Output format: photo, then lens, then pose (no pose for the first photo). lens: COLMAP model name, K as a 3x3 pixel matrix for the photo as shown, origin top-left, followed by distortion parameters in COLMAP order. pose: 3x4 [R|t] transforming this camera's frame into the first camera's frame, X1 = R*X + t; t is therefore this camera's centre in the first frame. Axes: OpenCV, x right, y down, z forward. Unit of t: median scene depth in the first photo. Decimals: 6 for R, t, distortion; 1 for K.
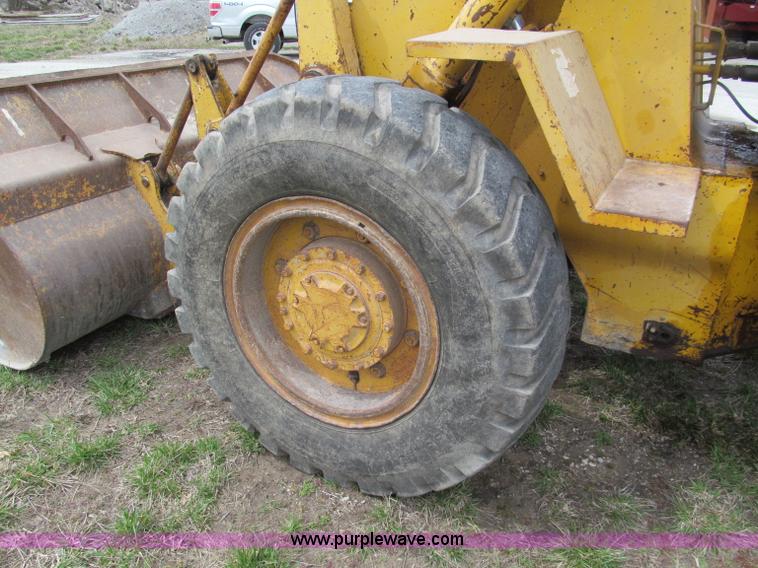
lens RADIAL K [[624.1, 0, 379.0], [0, 624.1, 284.0], [0, 0, 1]] dist [-0.065643, 0.021773]
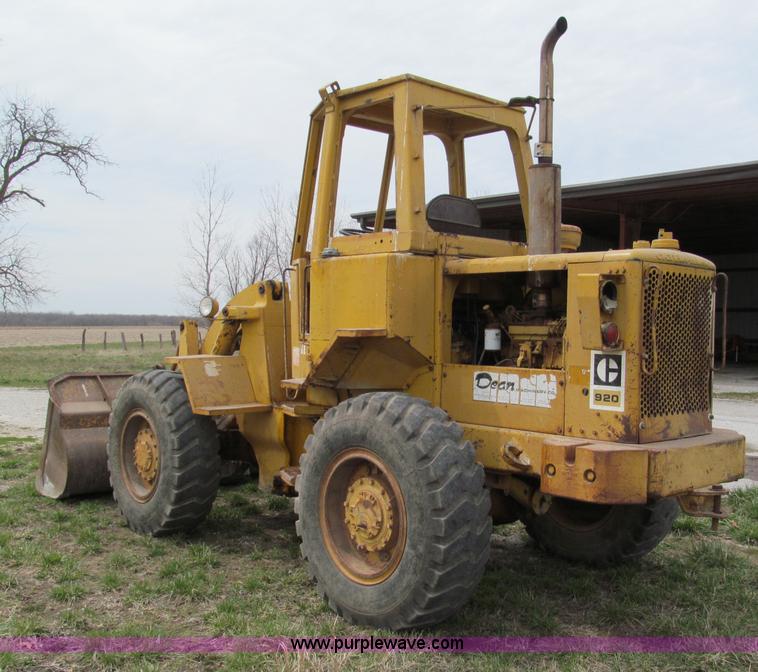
lens RADIAL K [[851.1, 0, 379.0], [0, 851.1, 336.0], [0, 0, 1]] dist [-0.094200, 0.013779]
pose [[0.932448, 0.003815, -0.361283, 2.173366], [-0.153577, 0.909299, -0.386769, 0.831853], [0.327039, 0.416127, 0.848460, -1.942835]]
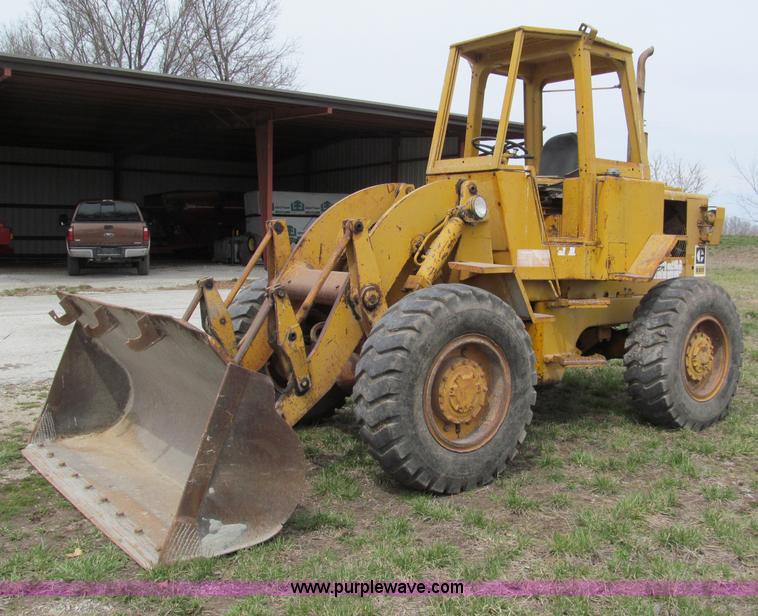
lens RADIAL K [[798.5, 0, 390.4], [0, 798.5, 288.3], [0, 0, 1]] dist [-0.057140, 0.000647]
pose [[0.423989, -0.064231, 0.903387, -2.622183], [0.368316, 0.923499, -0.107202, -0.080248], [-0.827392, 0.378184, 0.415211, -0.032234]]
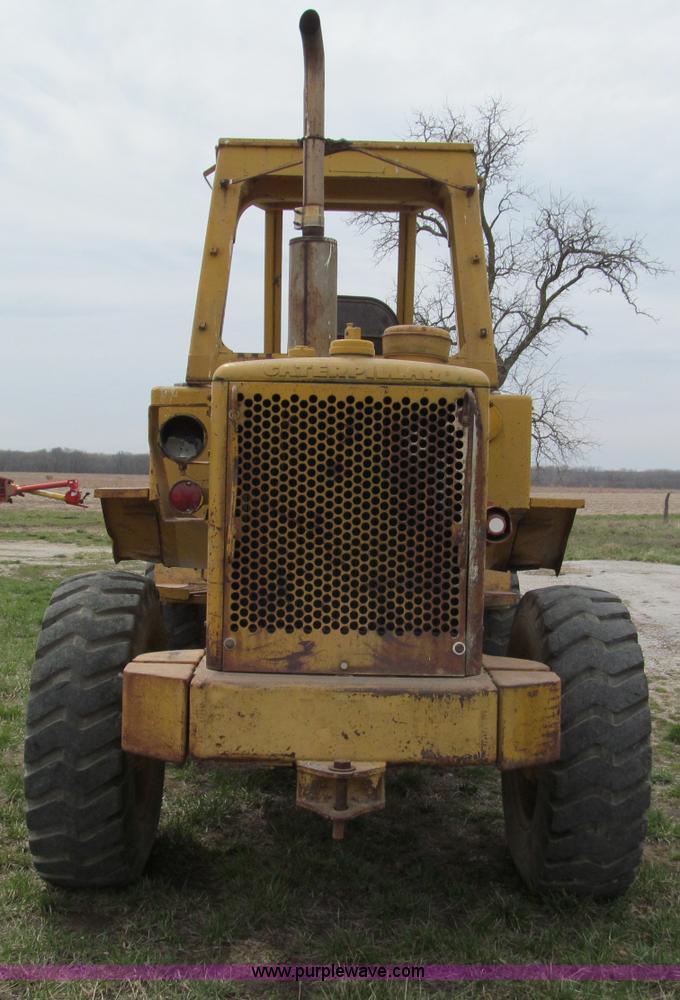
lens RADIAL K [[1139.1, 0, 340.0], [0, 1139.1, 500.0], [0, 0, 1]] dist [-0.078455, 0.007601]
pose [[0.465881, 0.012594, -0.884758, 3.825945], [-0.382498, 0.904517, -0.188534, 0.125237], [0.797904, 0.426252, 0.426214, -0.433071]]
